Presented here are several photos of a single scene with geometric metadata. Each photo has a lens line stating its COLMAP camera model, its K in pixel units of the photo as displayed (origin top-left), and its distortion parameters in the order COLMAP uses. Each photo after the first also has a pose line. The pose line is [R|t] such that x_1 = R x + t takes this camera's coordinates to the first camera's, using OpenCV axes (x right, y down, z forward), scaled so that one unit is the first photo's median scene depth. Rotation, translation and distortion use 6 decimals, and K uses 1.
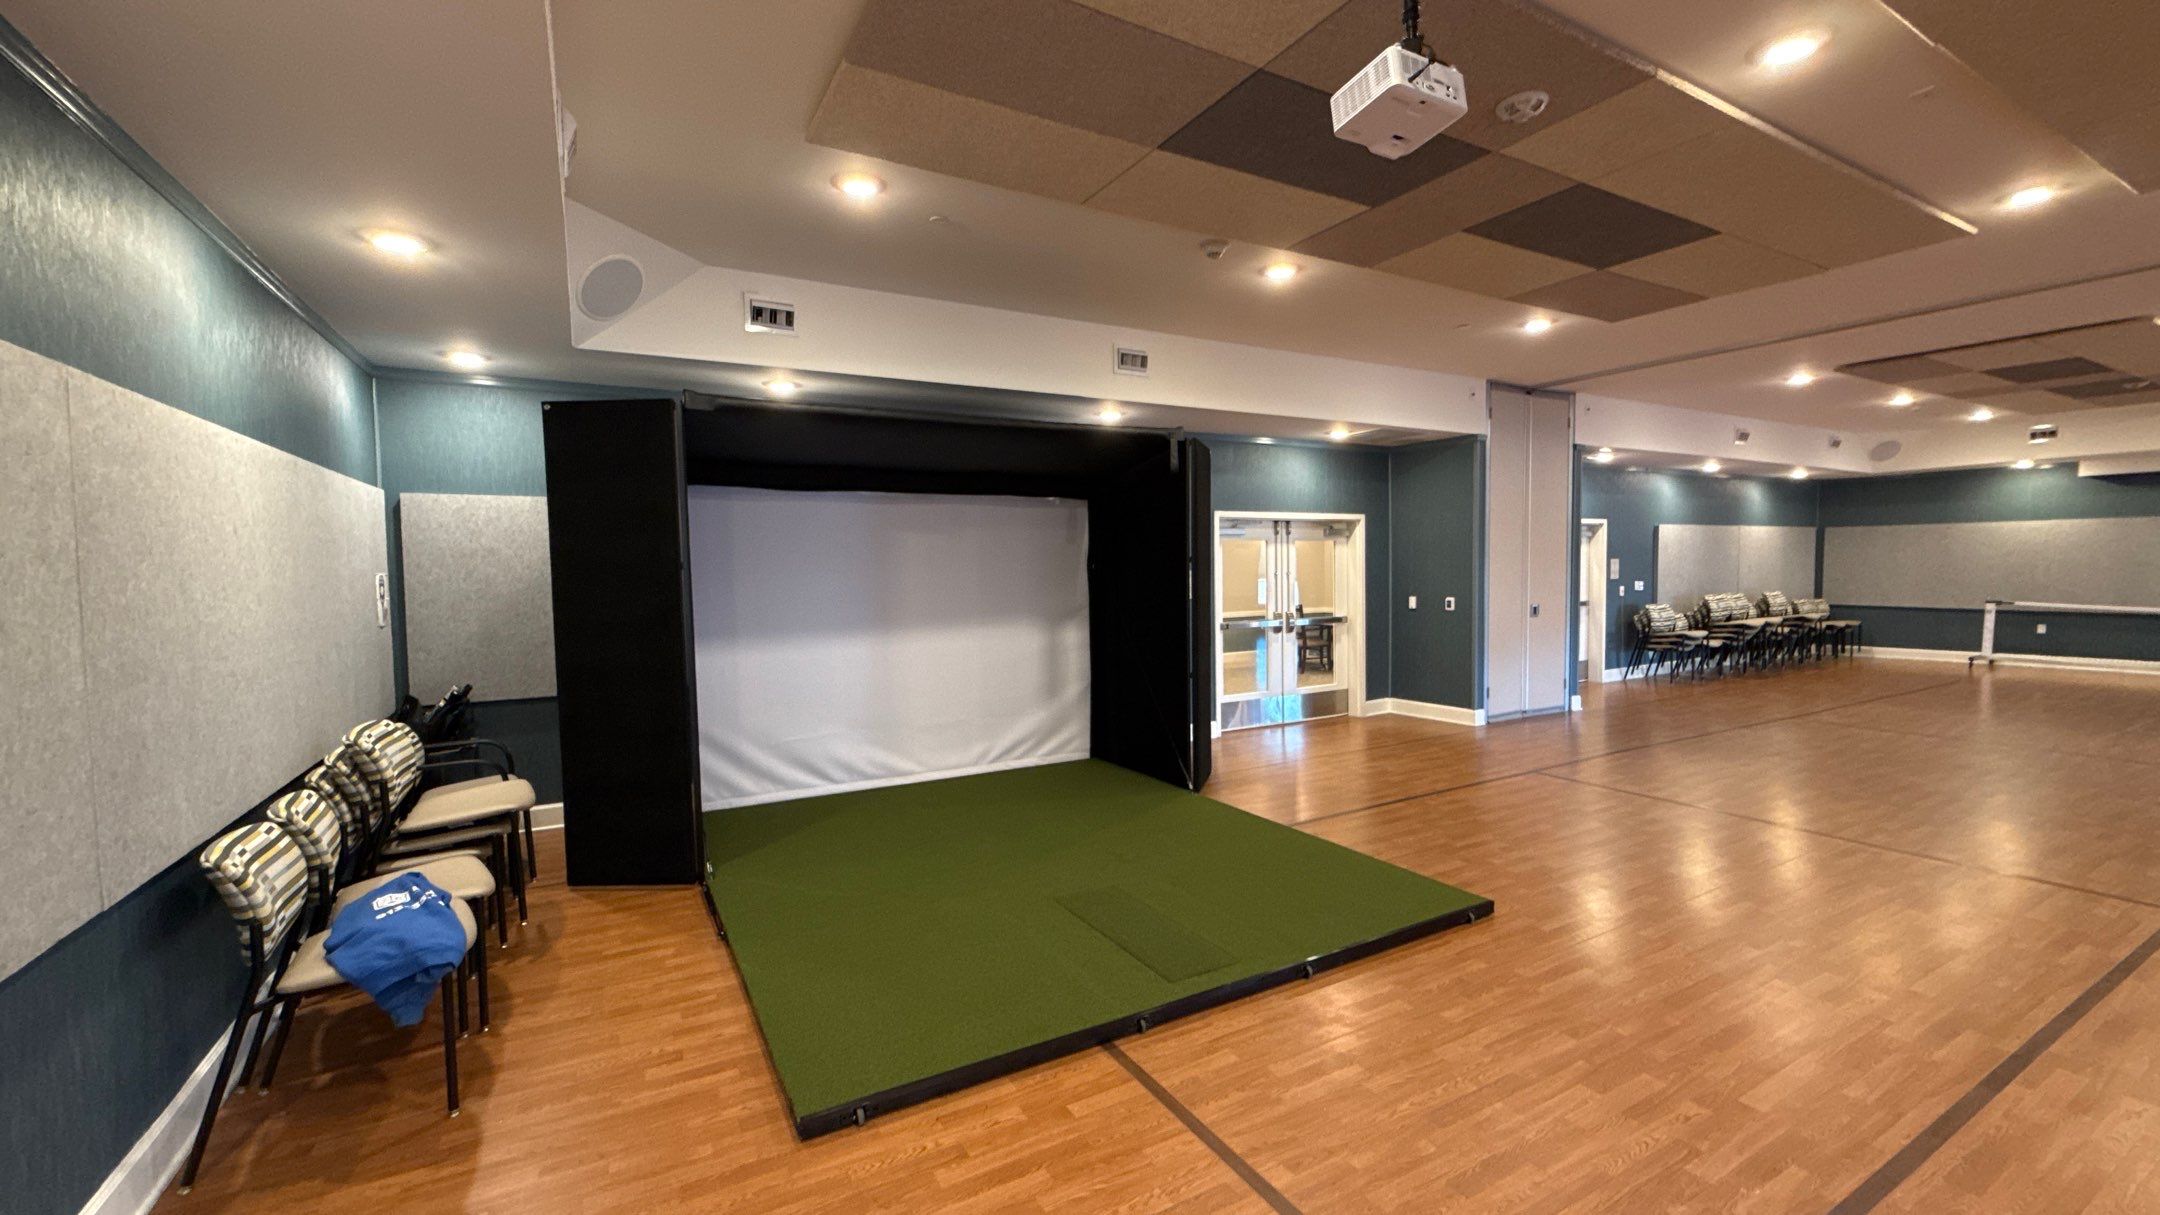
lens RADIAL K [[869.4, 0, 1086.5], [0, 869.4, 614.2], [0, 0, 1]] dist [-0.001910, 0.000367]
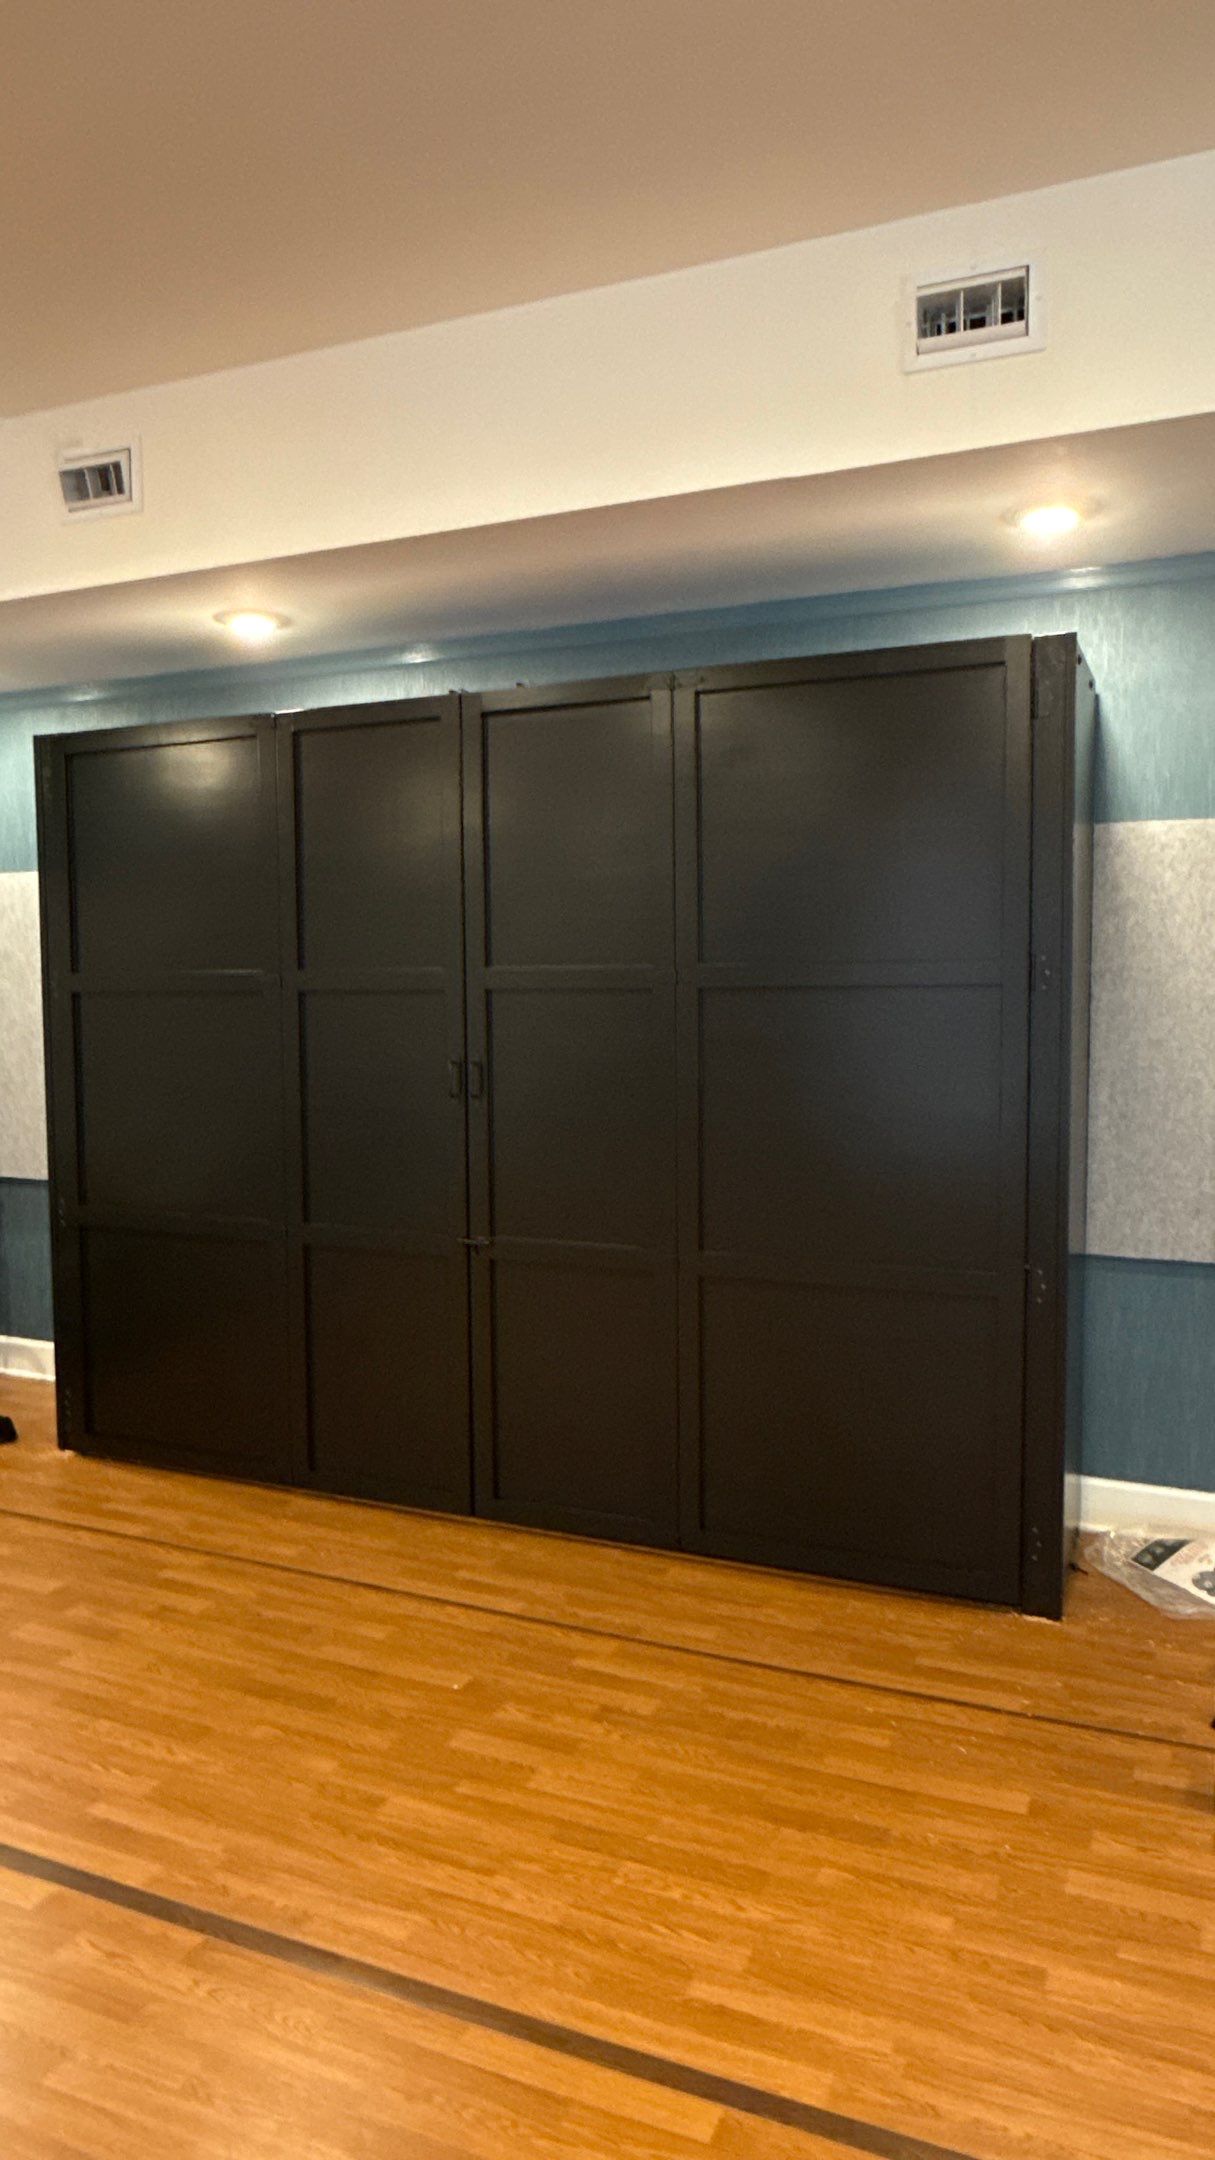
lens RADIAL K [[1388.7, 0, 625.5], [0, 1388.7, 1086.9], [0, 0, 1]] dist [0.003407, 0.004590]
pose [[0.598983, 0.068226, -0.797850, 0.482772], [-0.047929, 0.997632, 0.049327, -0.049160], [0.799326, 0.008694, 0.600835, 0.763896]]
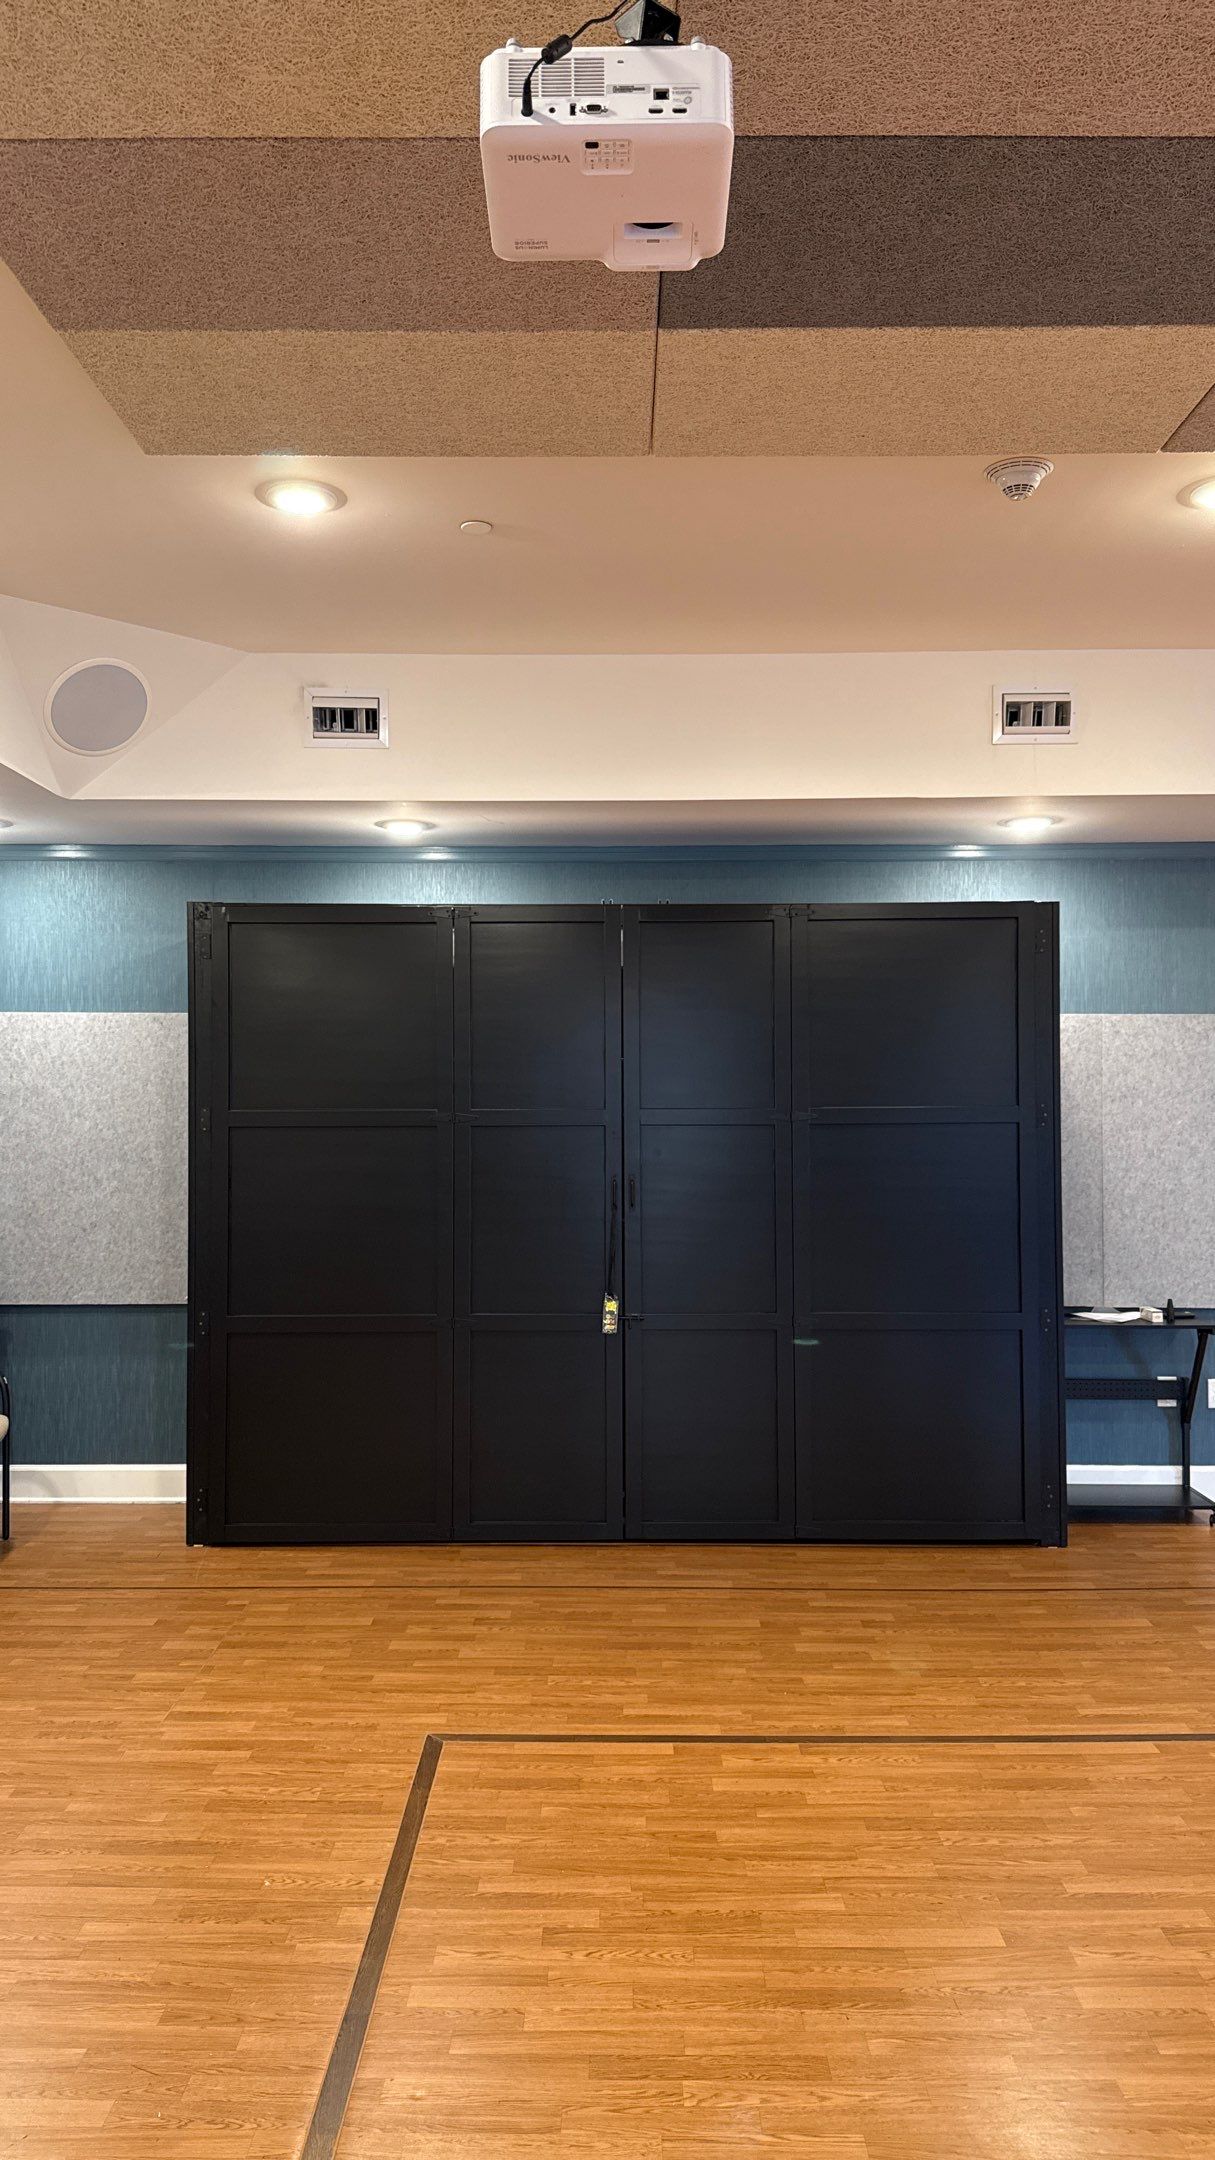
lens RADIAL K [[1538.2, 0, 614.3], [0, 1538.2, 1089.5], [0, 0, 1]] dist [0.050186, -0.060999]
pose [[0.865866, 0.007647, -0.500218, 0.360405], [-0.037362, 0.998079, -0.049415, -0.030607], [0.498880, 0.061475, 0.864488, 0.156482]]
